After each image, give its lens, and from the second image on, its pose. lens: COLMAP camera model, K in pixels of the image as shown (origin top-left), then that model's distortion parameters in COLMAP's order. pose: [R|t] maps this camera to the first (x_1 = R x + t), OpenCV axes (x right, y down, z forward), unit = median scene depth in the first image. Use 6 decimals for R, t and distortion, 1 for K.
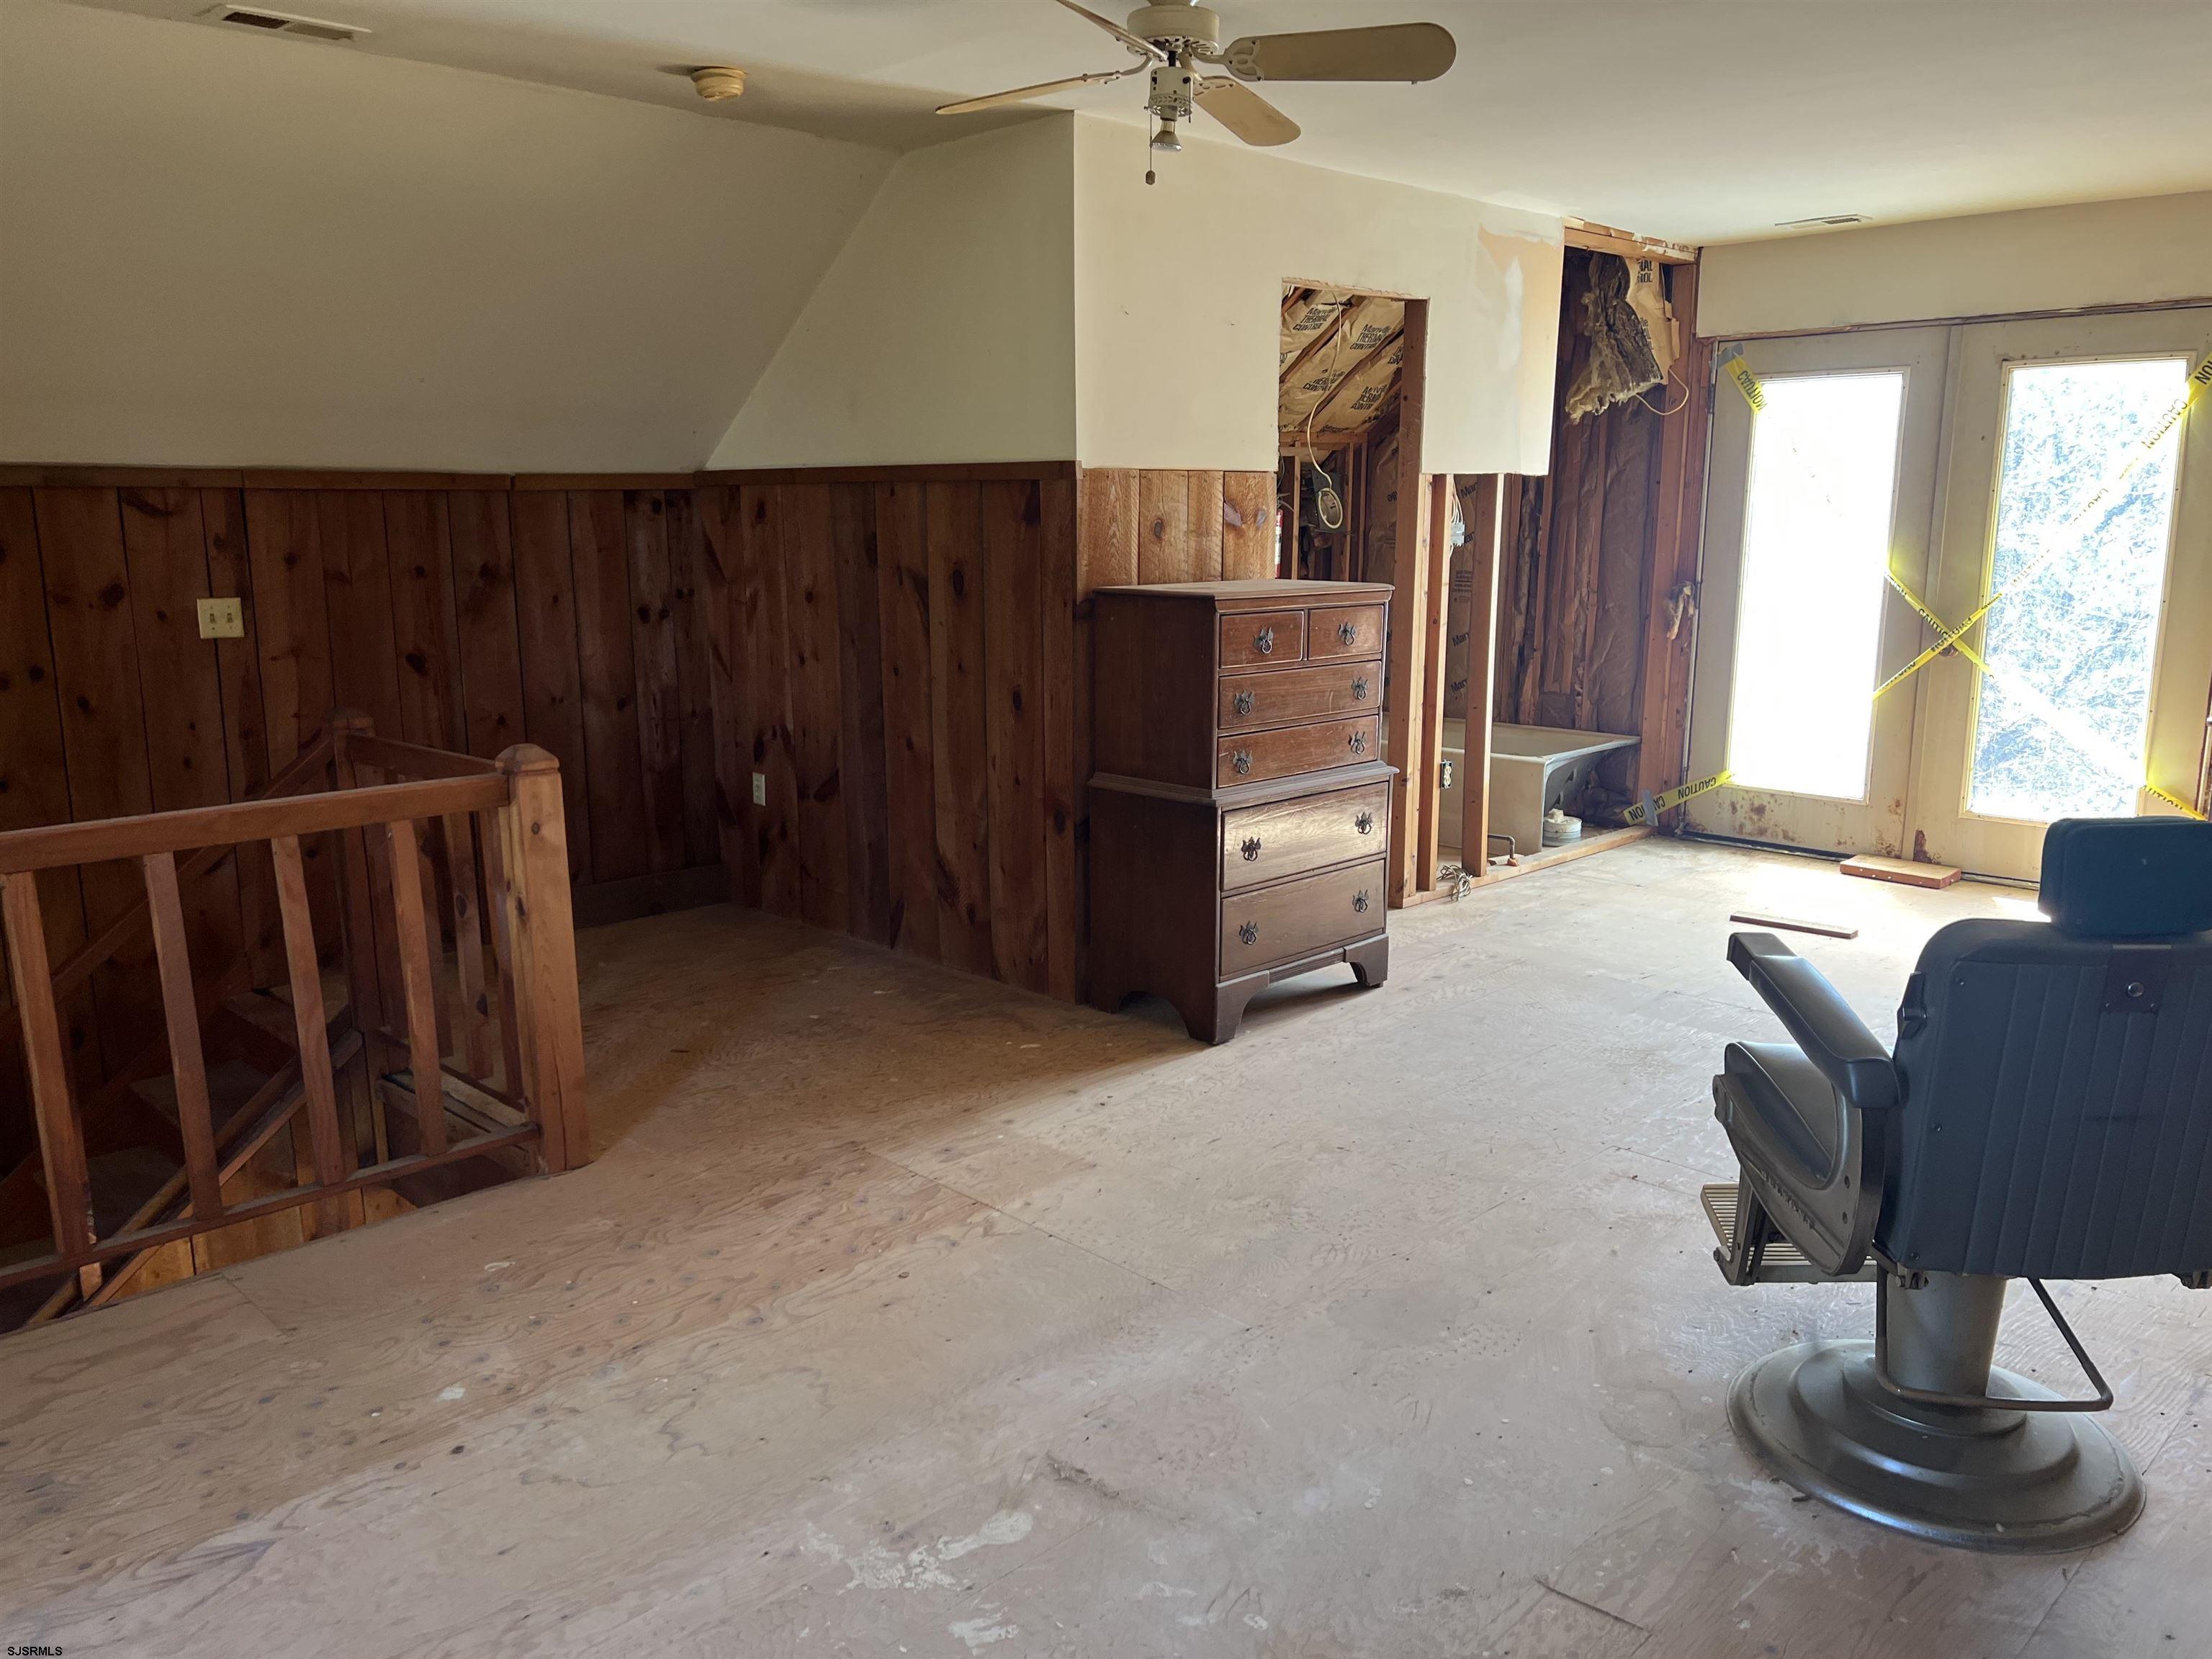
lens RADIAL K [[1658.9, 0, 1104.1], [0, 1658.9, 832.9], [0, 0, 1]] dist [0.055339, -0.063830]
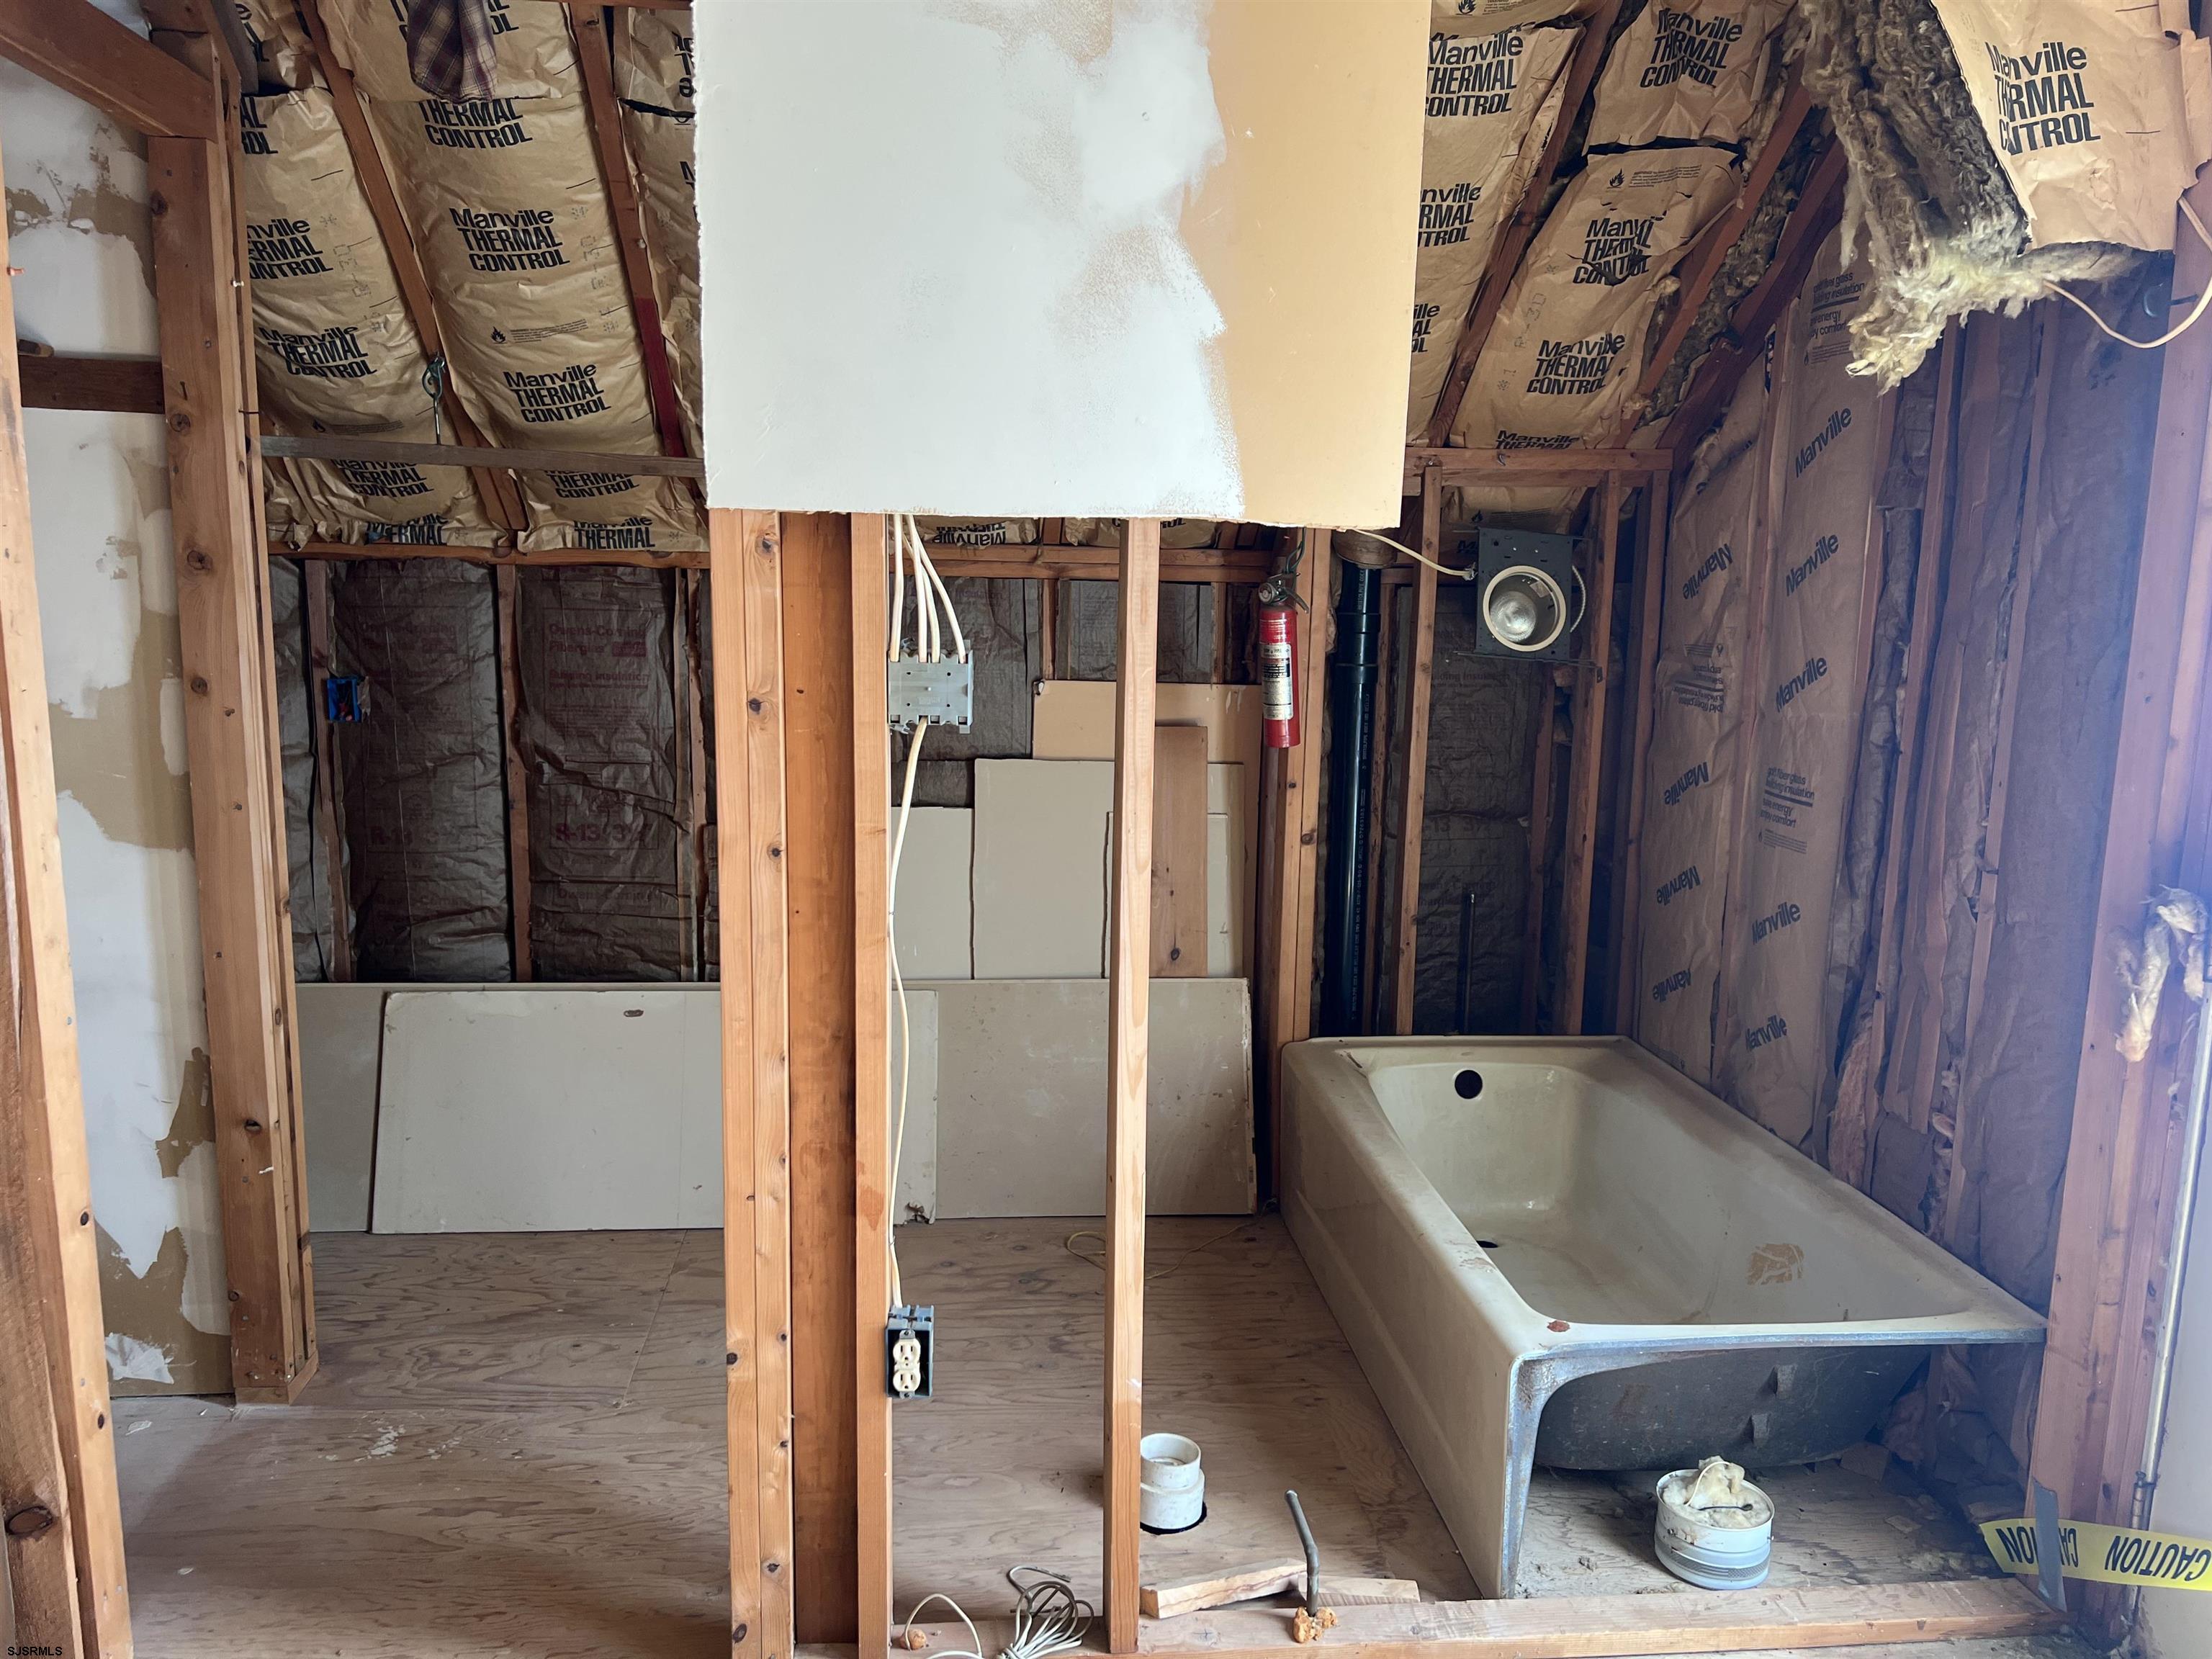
lens RADIAL K [[1658.9, 0, 1106.6], [0, 1658.9, 830.4], [0, 0, 1]] dist [0.055339, -0.063830]
pose [[0.776918, 0.117598, -0.618522, 0.365192], [-0.146553, 0.989195, 0.003989, -0.126584], [0.612307, 0.087547, 0.785758, 0.606844]]
